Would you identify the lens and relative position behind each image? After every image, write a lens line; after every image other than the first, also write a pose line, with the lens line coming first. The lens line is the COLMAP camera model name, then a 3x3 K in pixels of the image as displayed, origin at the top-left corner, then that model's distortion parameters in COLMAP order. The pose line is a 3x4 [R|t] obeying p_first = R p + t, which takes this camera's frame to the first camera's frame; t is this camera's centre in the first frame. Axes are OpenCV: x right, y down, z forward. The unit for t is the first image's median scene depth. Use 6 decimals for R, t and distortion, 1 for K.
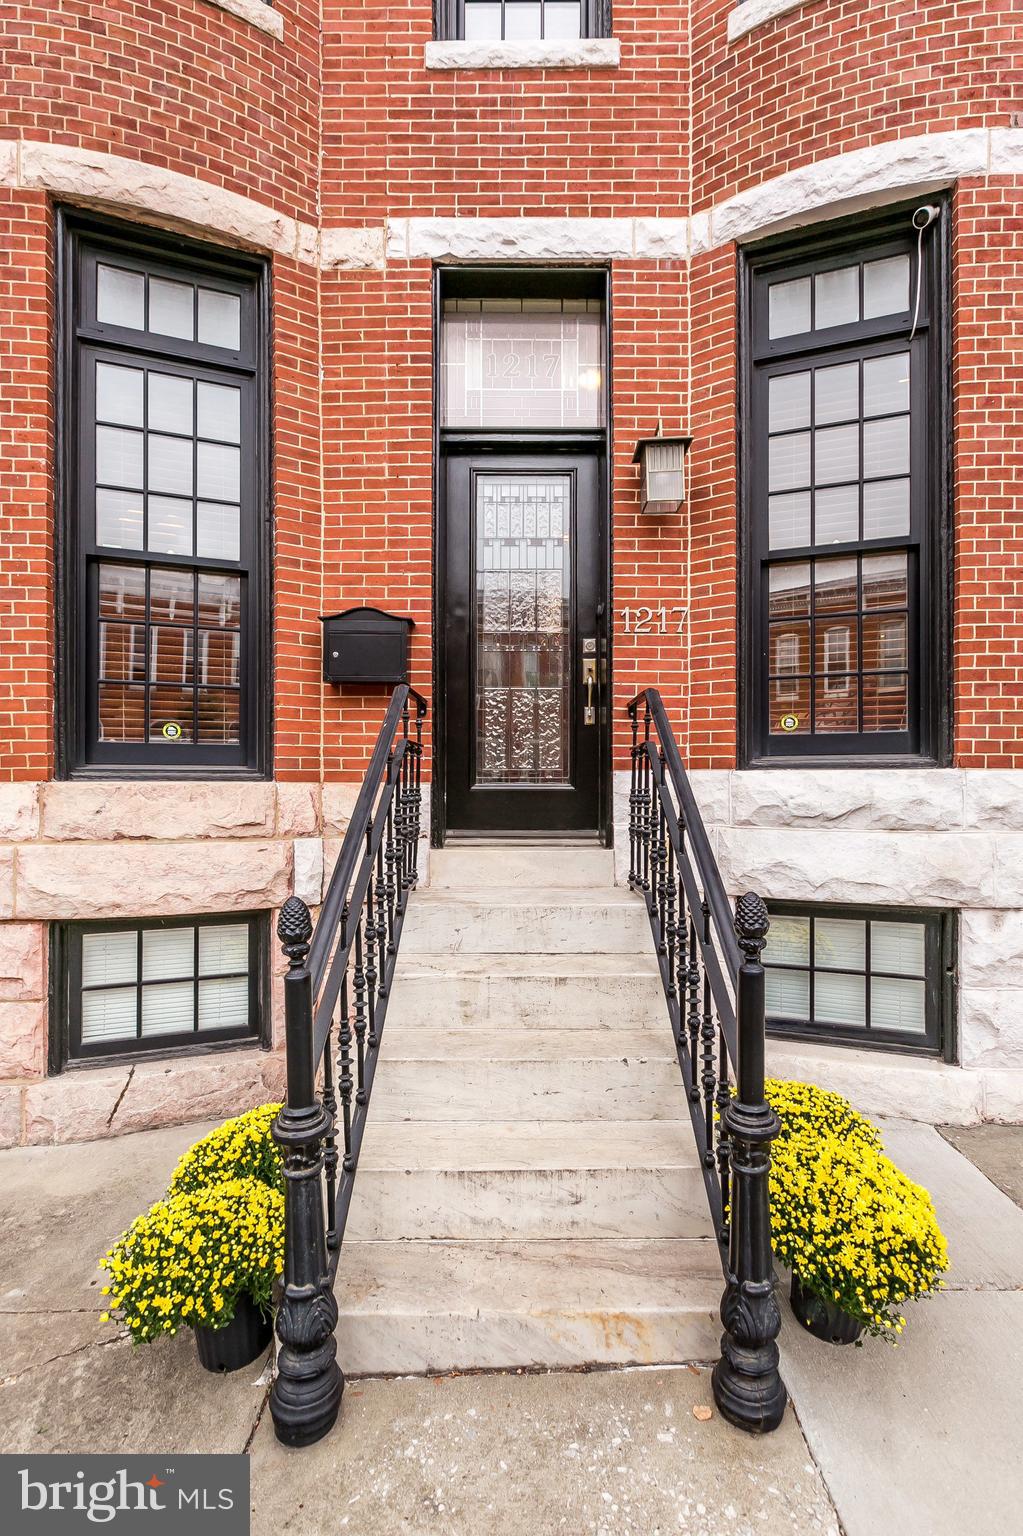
lens RADIAL K [[1807.2, 0, 548.9], [0, 1807.2, 770.2], [0, 0, 1]] dist [0.026847, -0.161631]
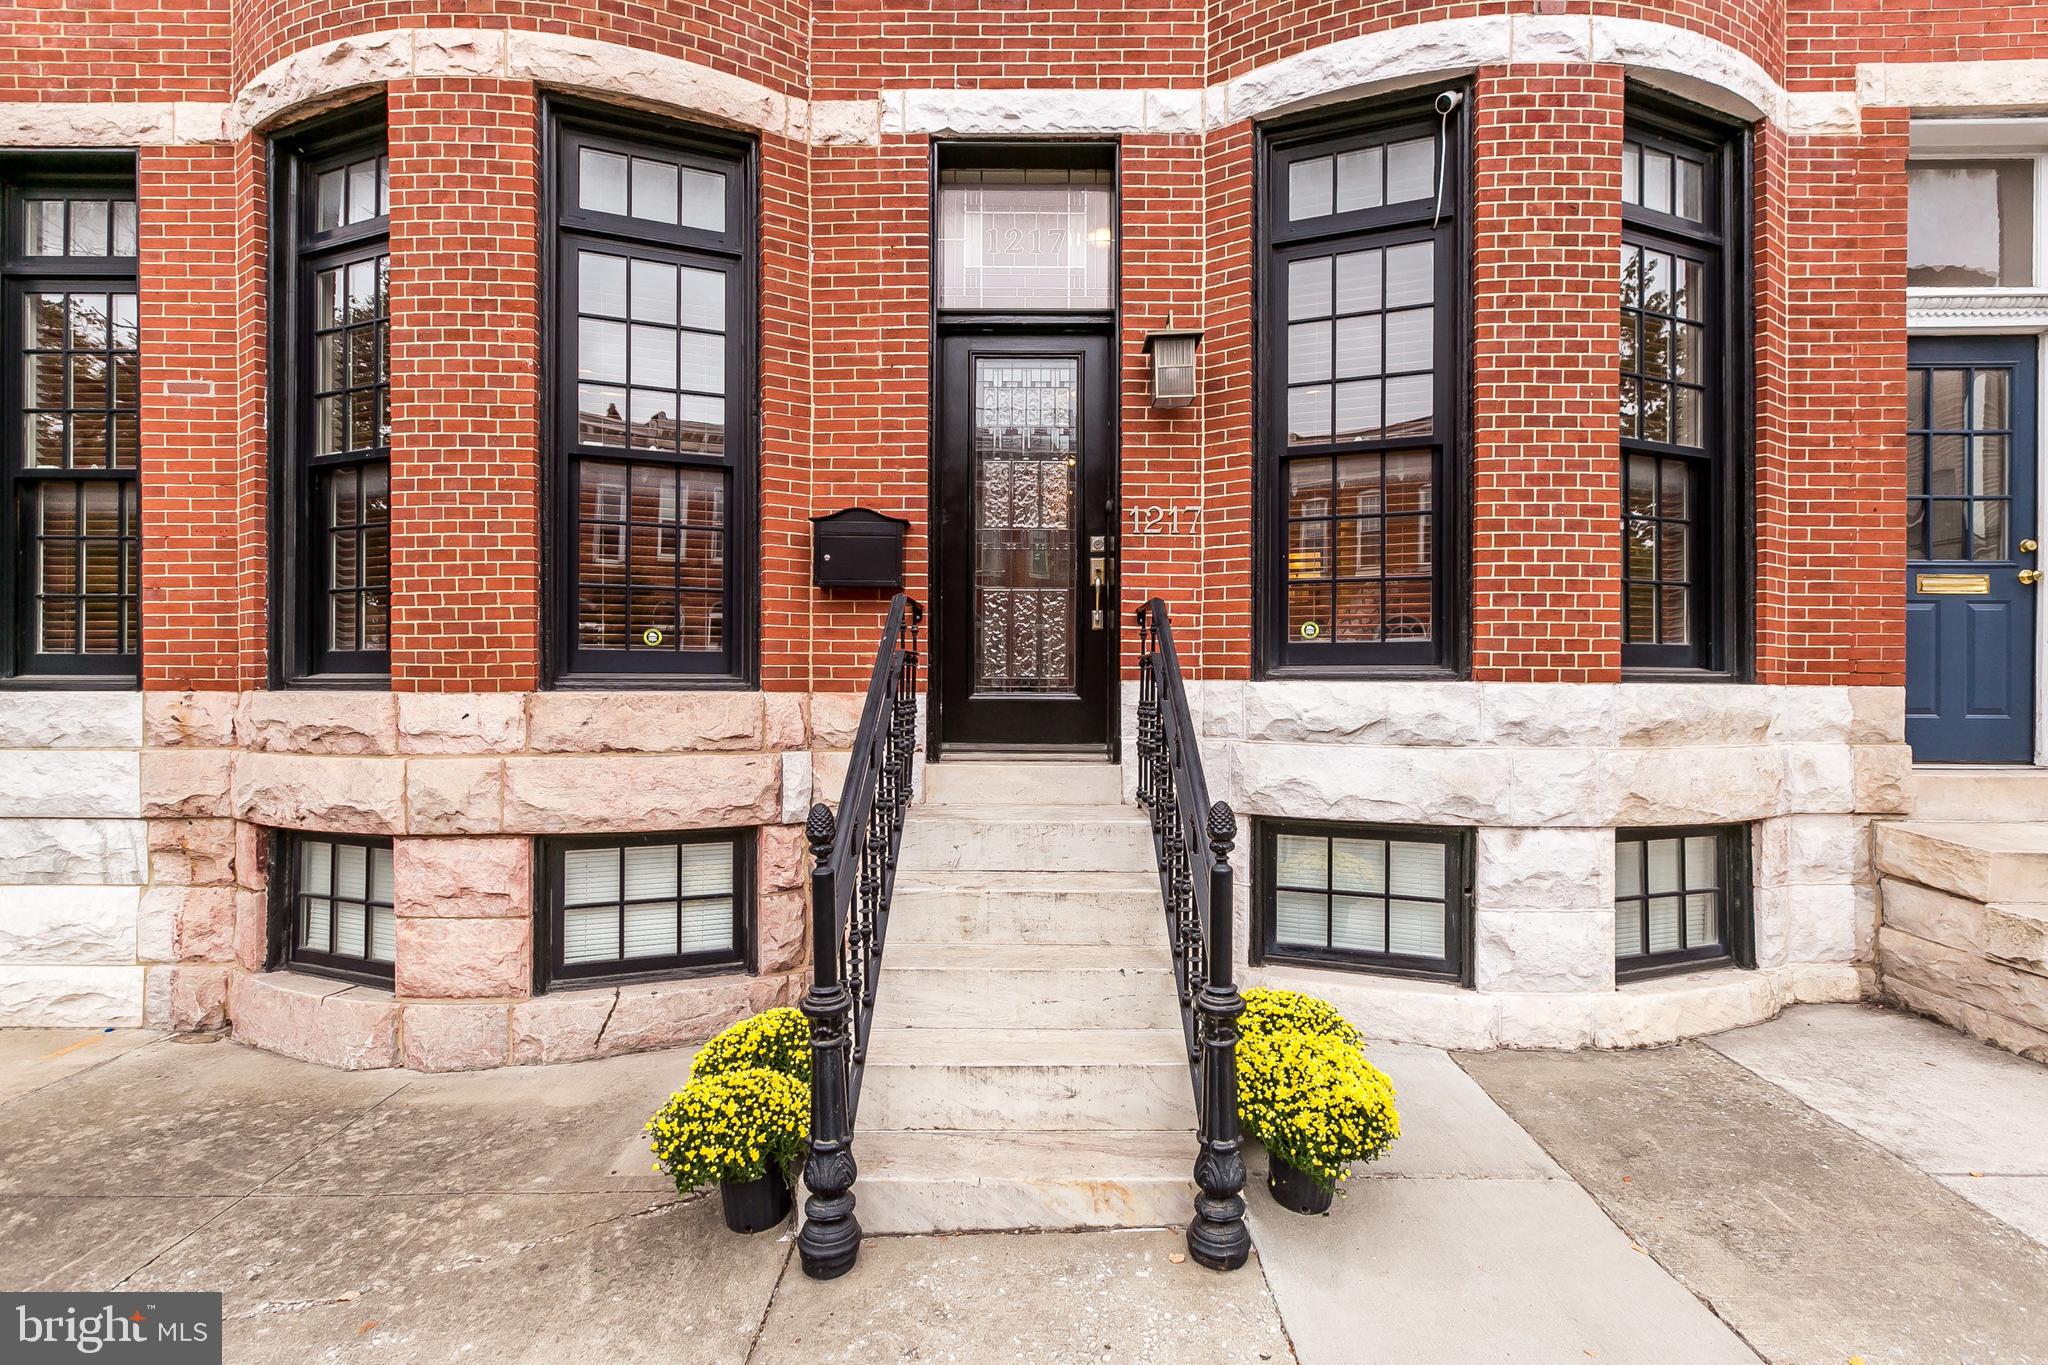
lens RADIAL K [[2409.7, 0, 997.1], [0, 2409.7, 645.3], [0, 0, 1]] dist [0.026847, -0.161631]
pose [[0.999602, 0.002945, -0.028054, 0.006878], [-0.003134, 0.999973, -0.006686, -0.010317], [0.028033, 0.006771, 0.999584, -0.272073]]
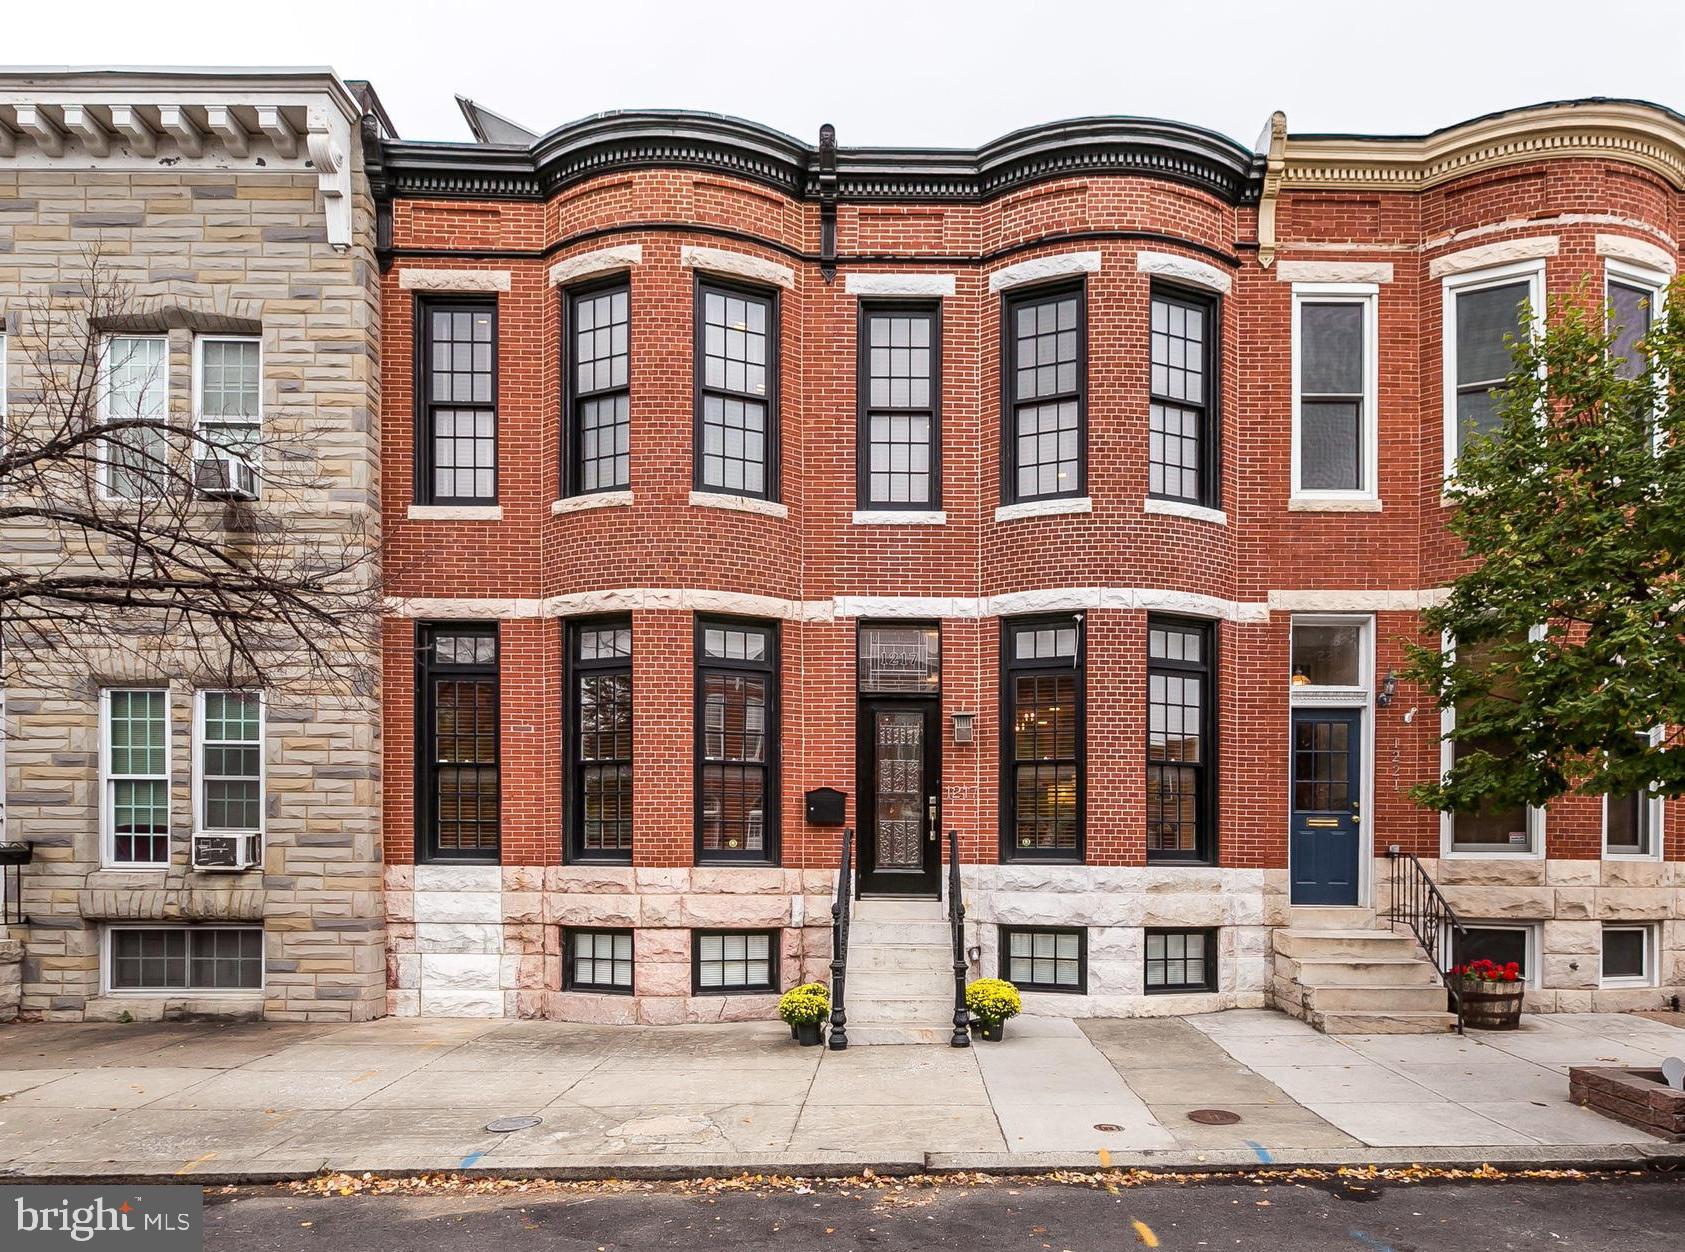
lens RADIAL K [[2817.0, 0, 725.9], [0, 2817.0, 456.5], [0, 0, 1]] dist [-0.026435, -0.017171]
pose [[0.997037, -0.000665, -0.076927, 0.040100], [-0.009664, 0.990958, -0.133825, -0.031538], [0.076320, 0.134171, 0.988015, -2.495616]]
